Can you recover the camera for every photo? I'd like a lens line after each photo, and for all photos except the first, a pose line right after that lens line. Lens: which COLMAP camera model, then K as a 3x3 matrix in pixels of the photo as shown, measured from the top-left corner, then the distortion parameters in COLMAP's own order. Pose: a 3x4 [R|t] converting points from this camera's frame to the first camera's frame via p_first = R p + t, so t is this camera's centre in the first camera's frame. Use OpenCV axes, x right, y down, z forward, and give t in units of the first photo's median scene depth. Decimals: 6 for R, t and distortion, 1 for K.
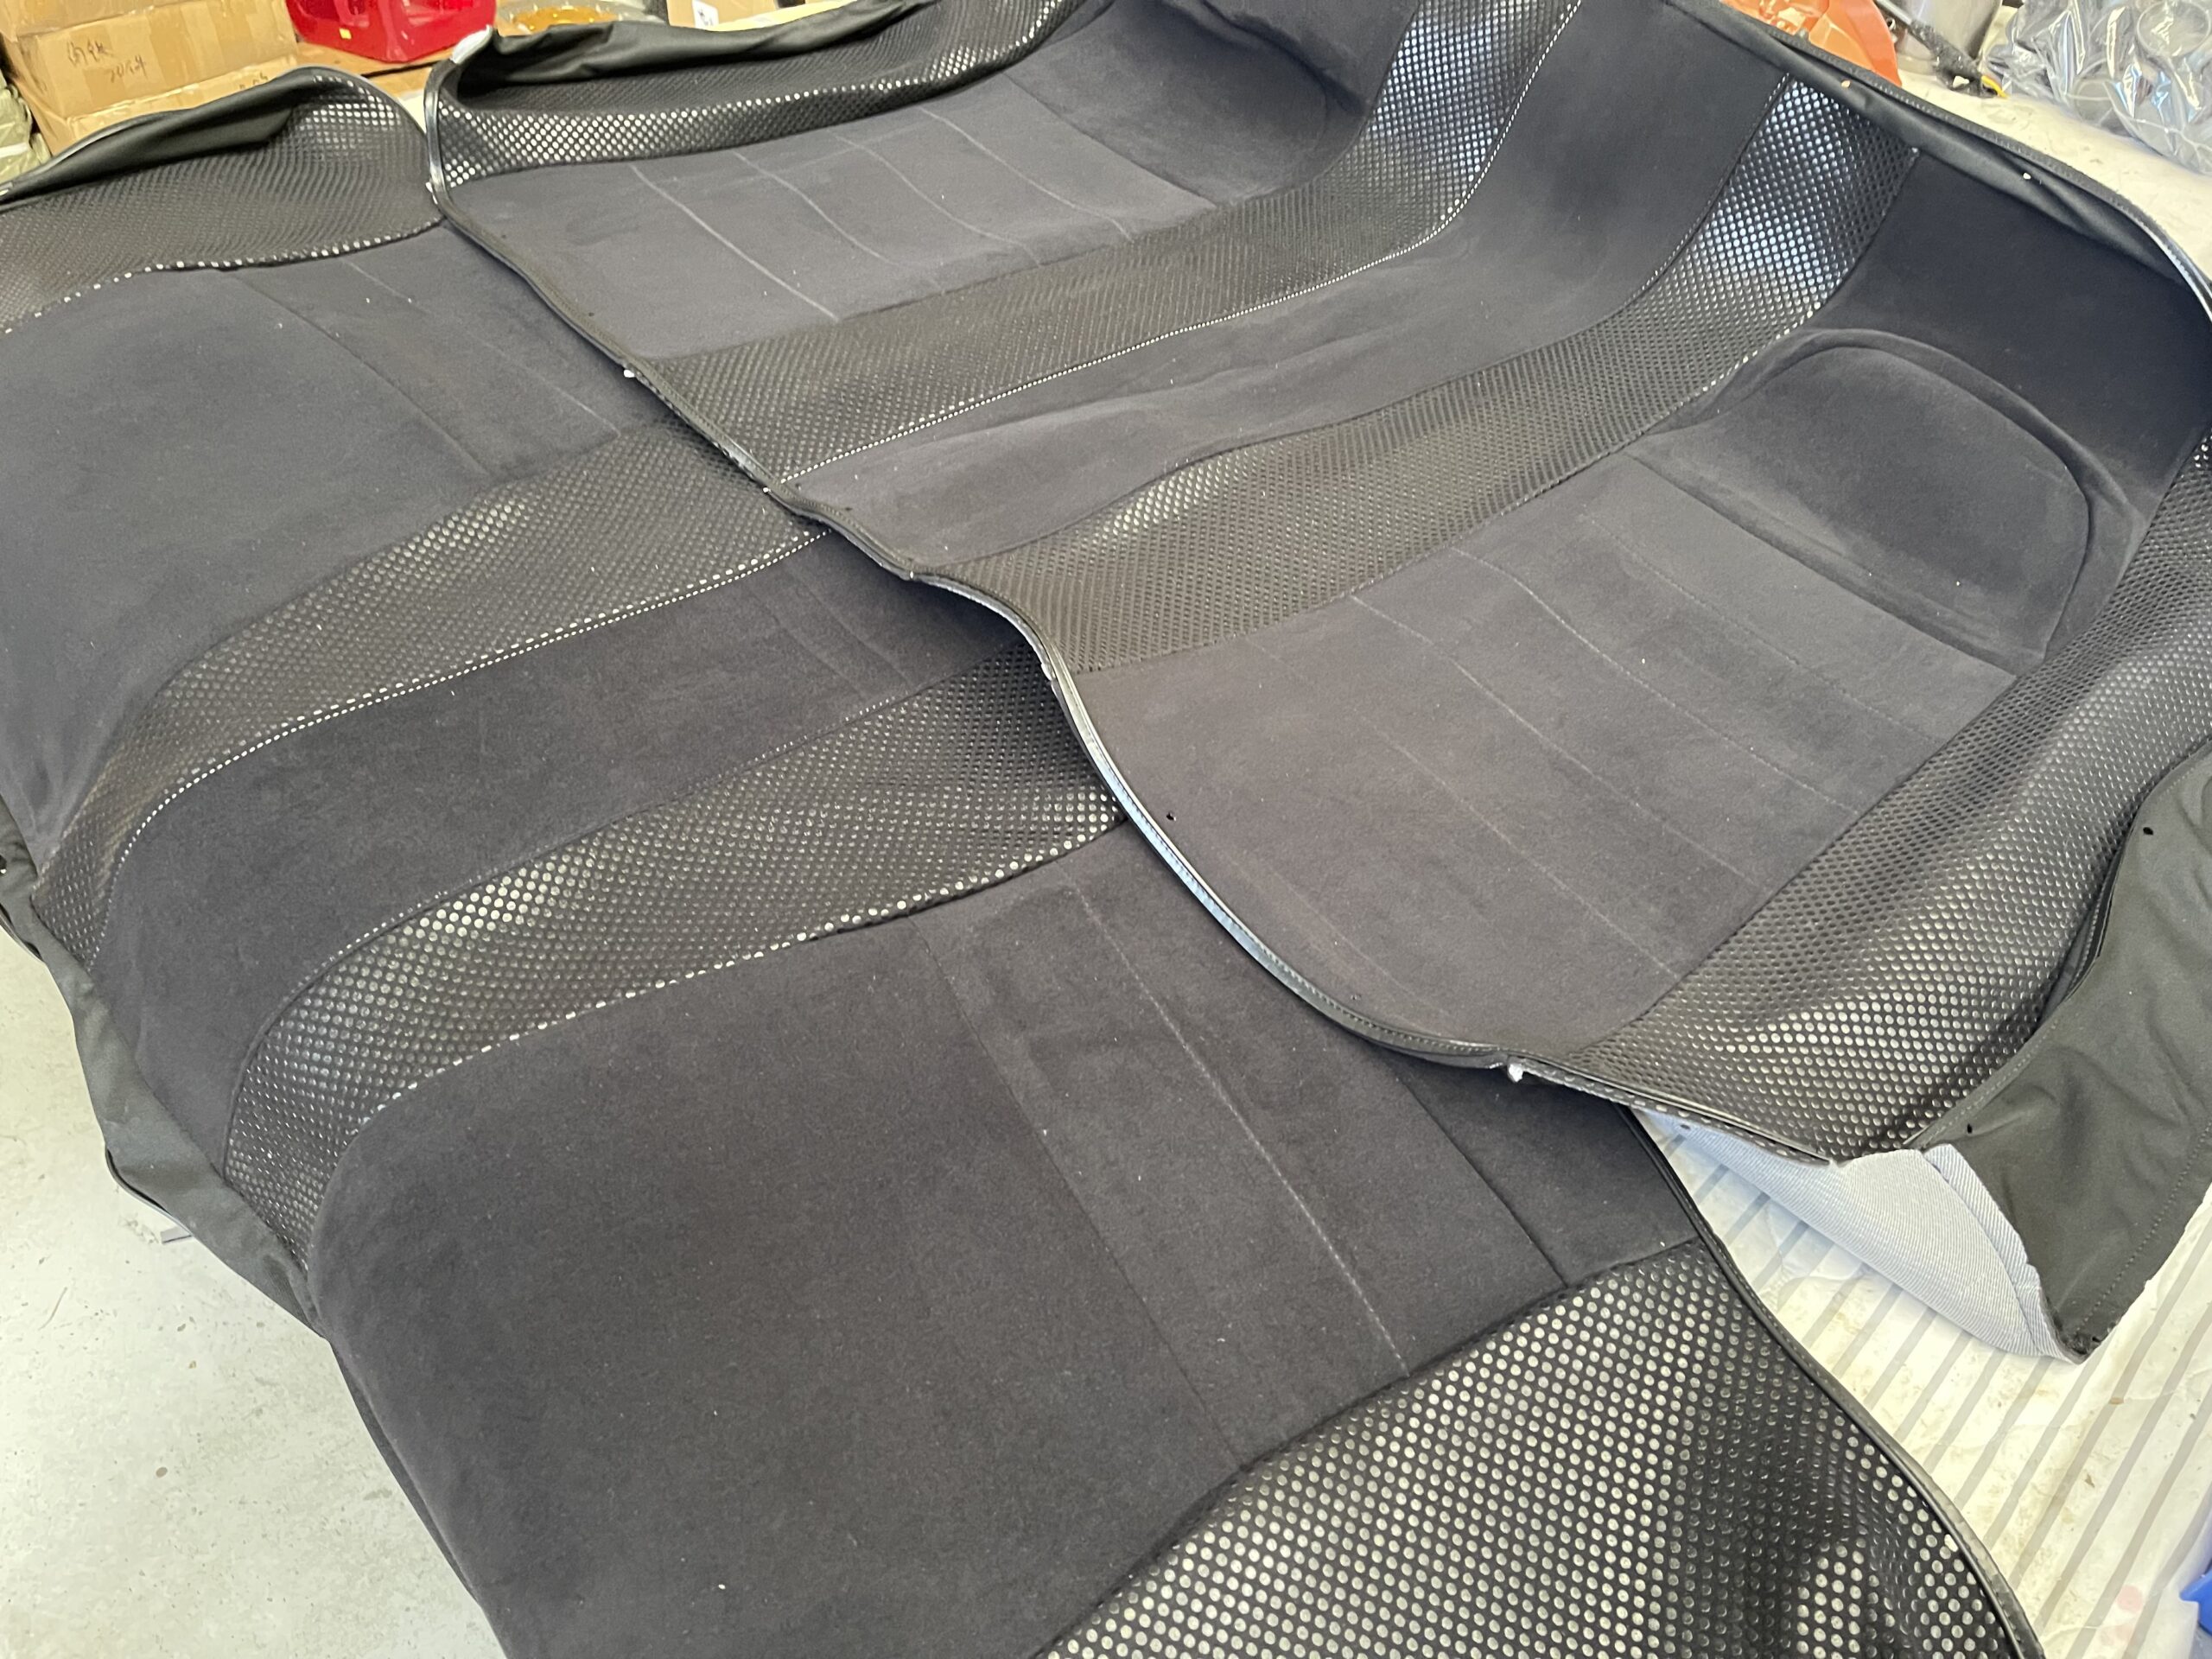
lens RADIAL K [[1798.2, 0, 1095.3], [0, 1798.2, 834.7], [0, 0, 1]] dist [0.051926, -0.055534]
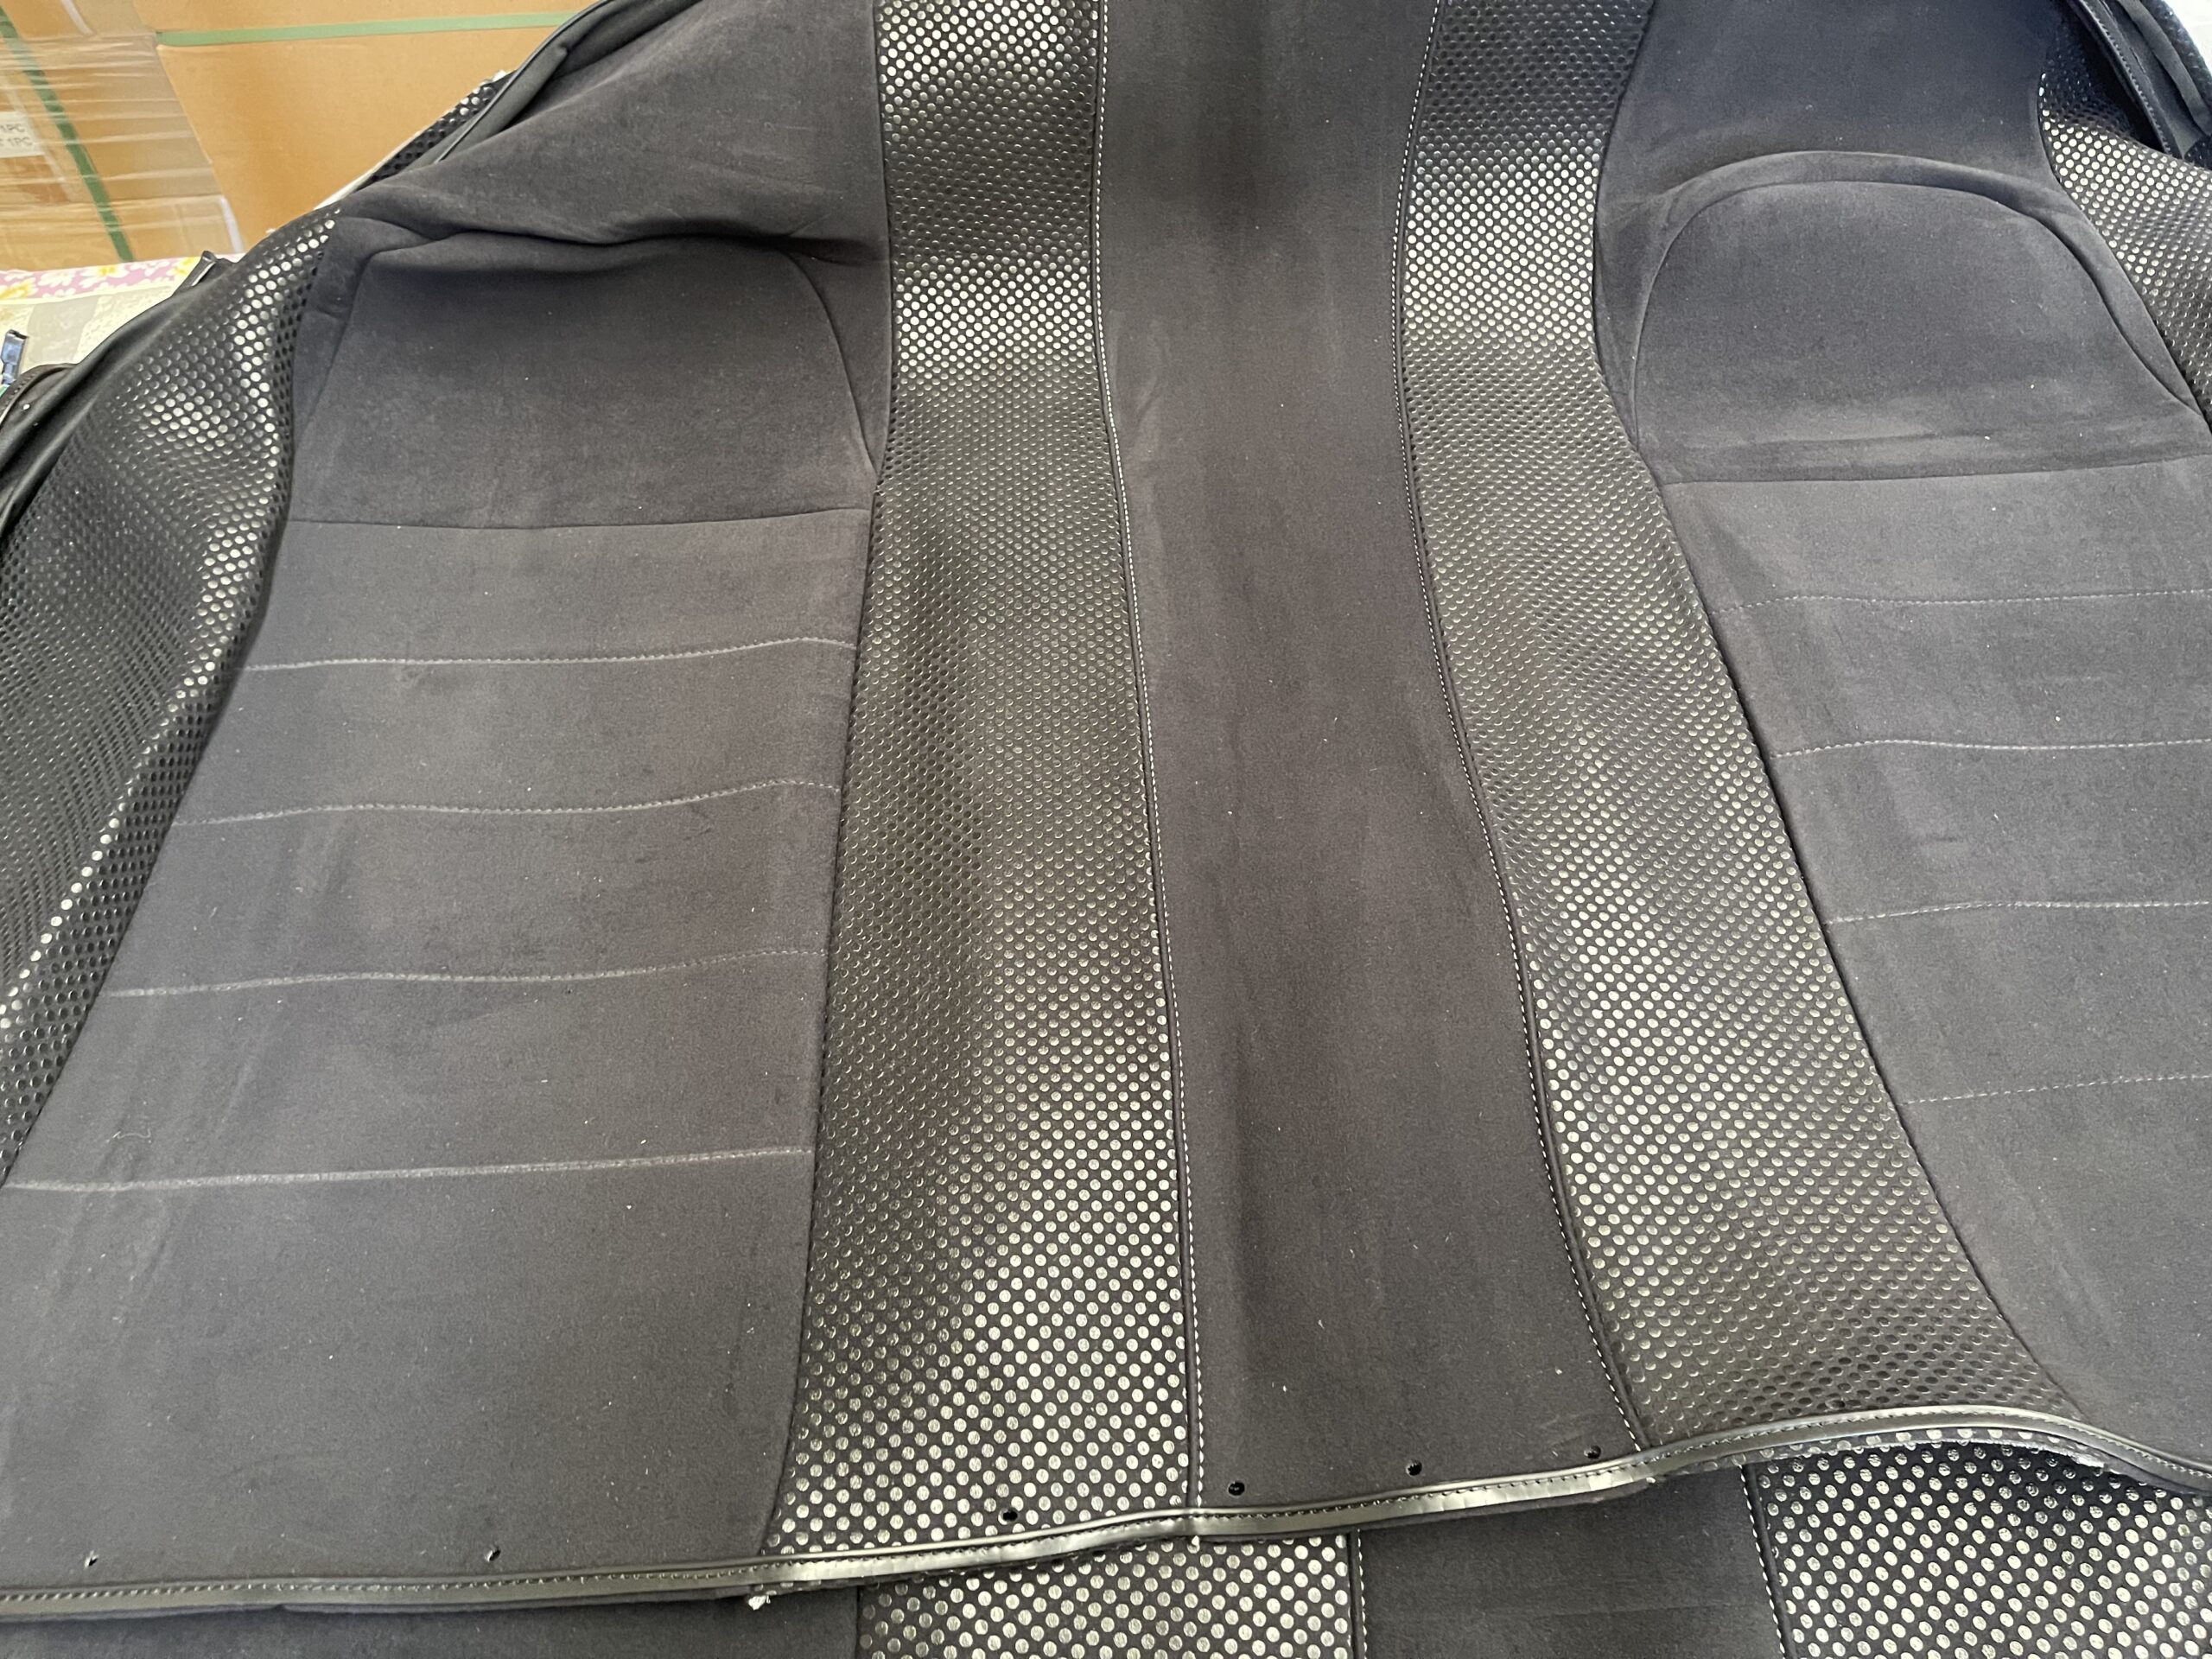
lens RADIAL K [[1731.0, 0, 1117.3], [0, 1731.0, 821.6], [0, 0, 1]] dist [0.076256, -0.117921]
pose [[0.593660, -0.685712, 0.421150, -0.344643], [0.599651, 0.725968, 0.336733, -0.681393], [-0.536643, 0.052638, 0.842166, 0.715267]]
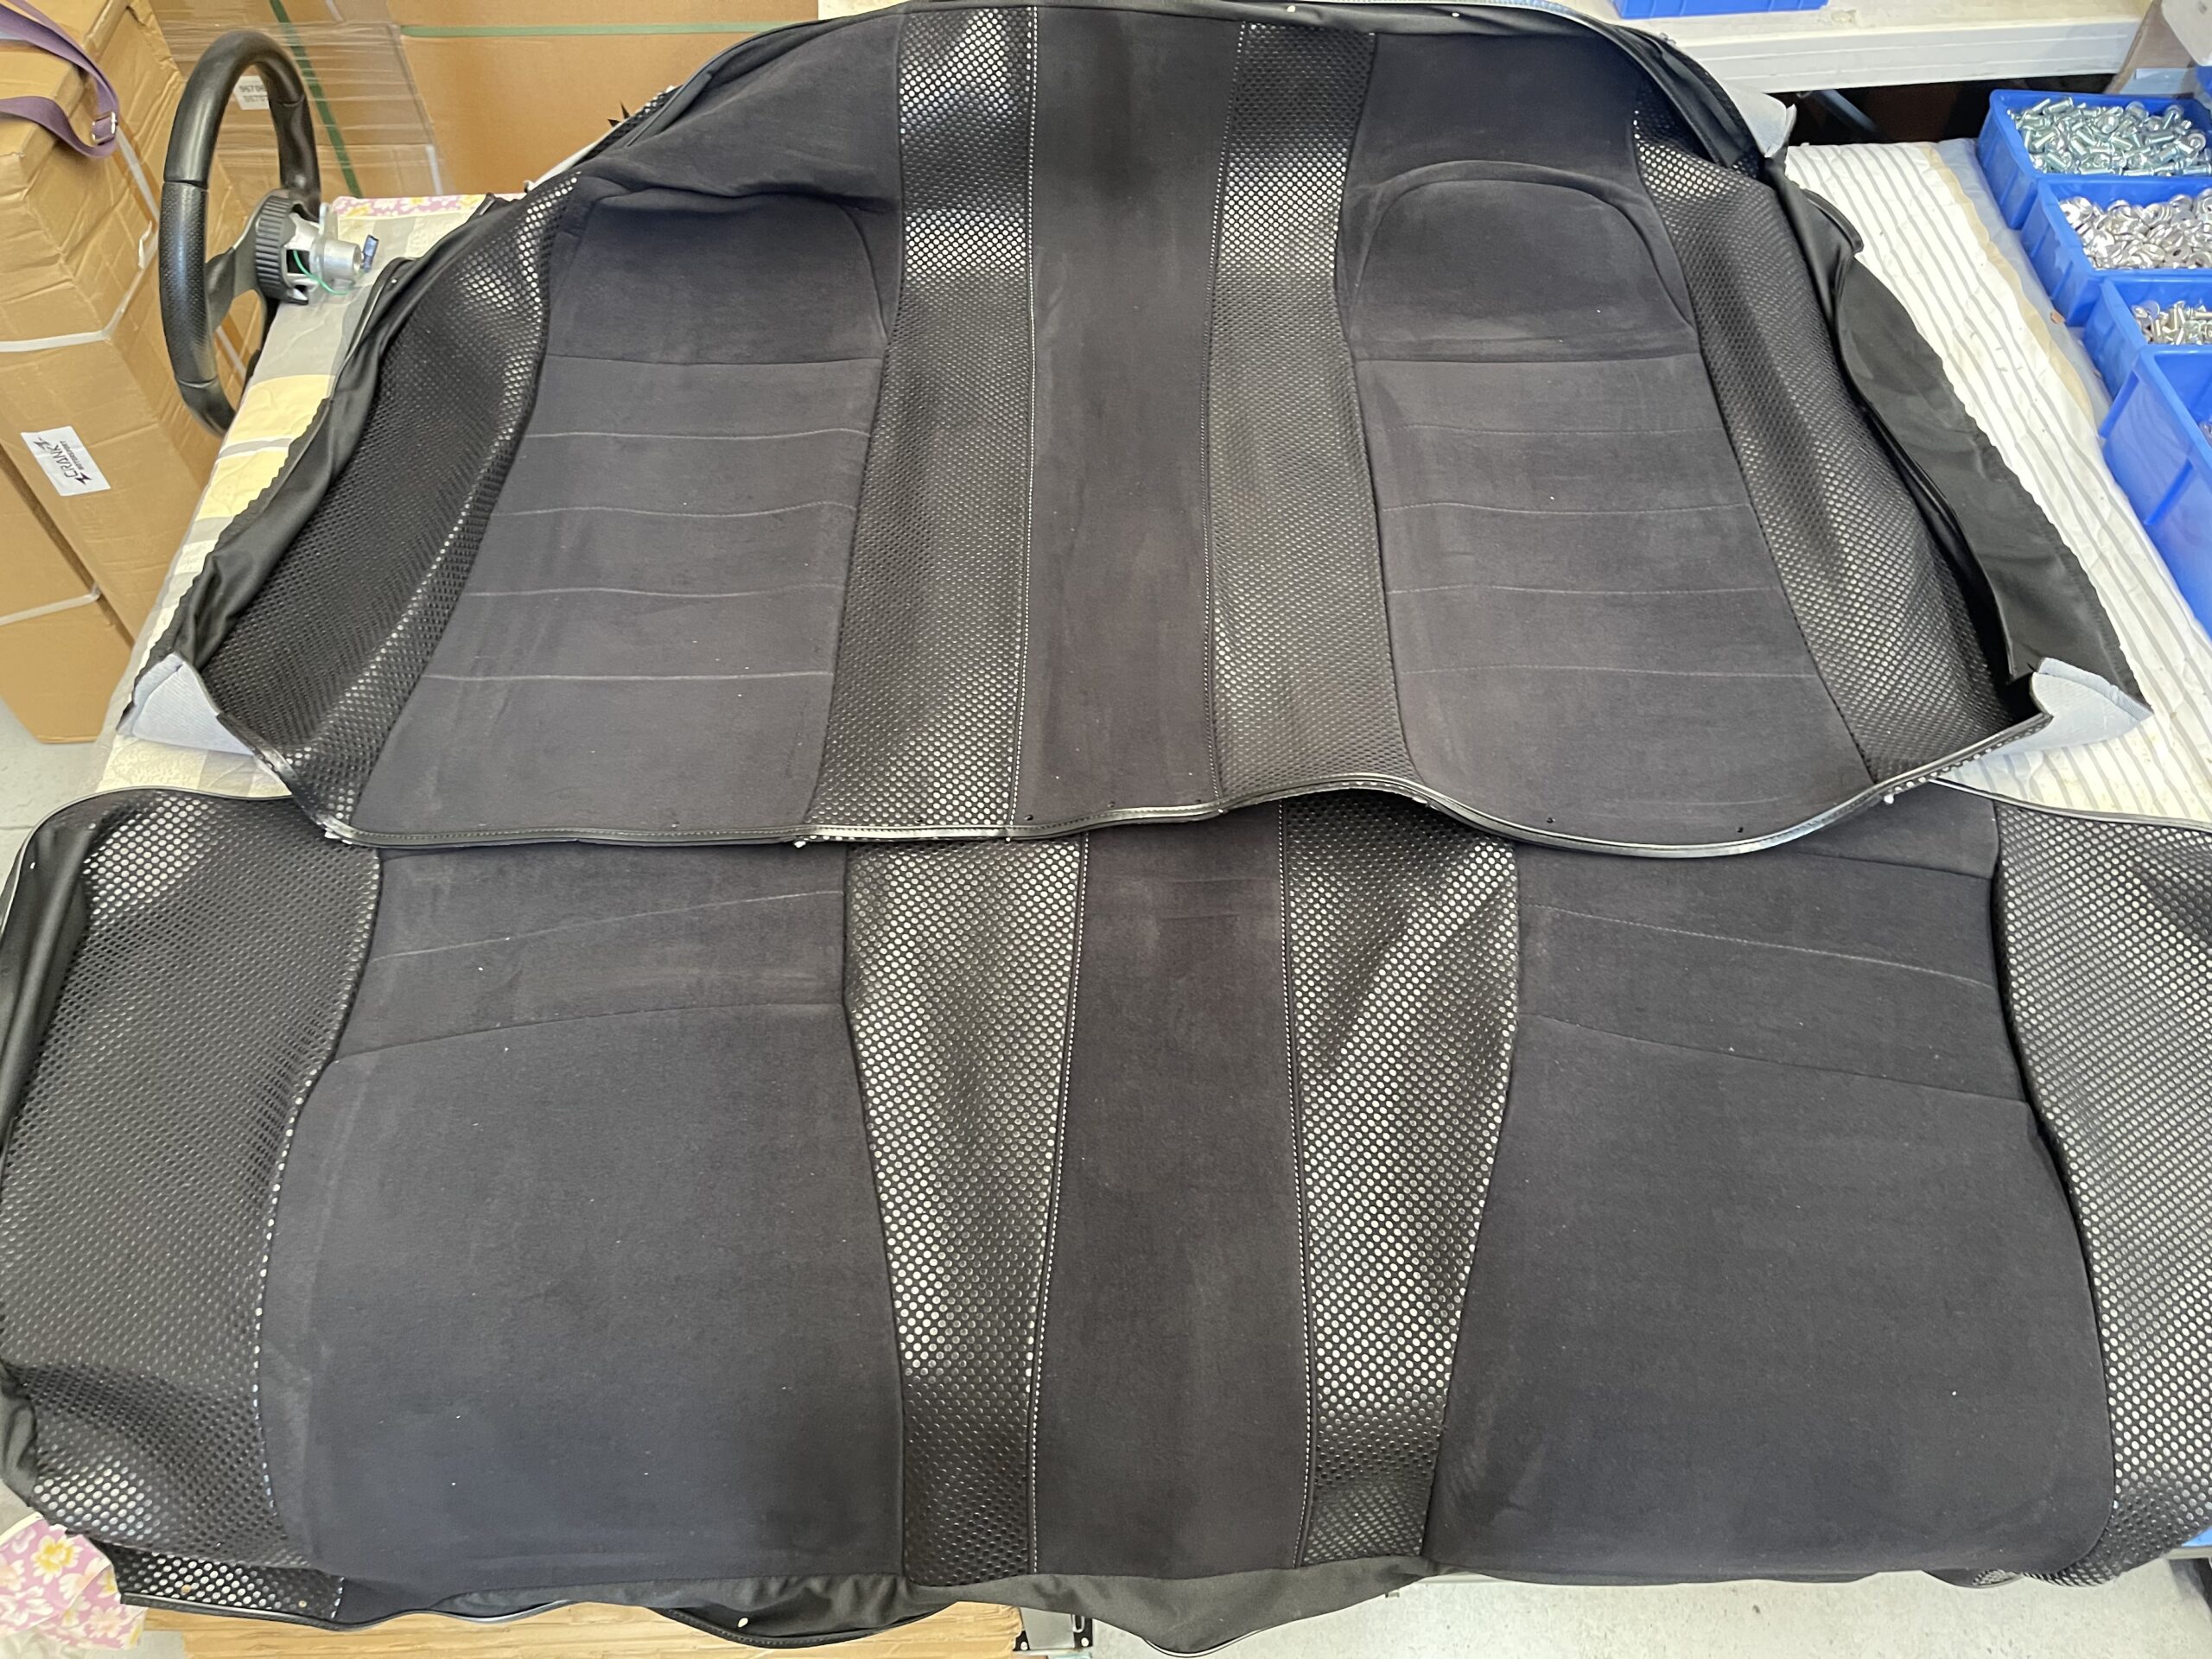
lens RADIAL K [[1798.2, 0, 1095.3], [0, 1798.2, 834.7], [0, 0, 1]] dist [0.051926, -0.055534]
pose [[0.639405, -0.667815, 0.381031, -0.727447], [0.581836, 0.744231, 0.328004, -0.671903], [-0.502621, 0.011970, 0.864424, 0.013340]]
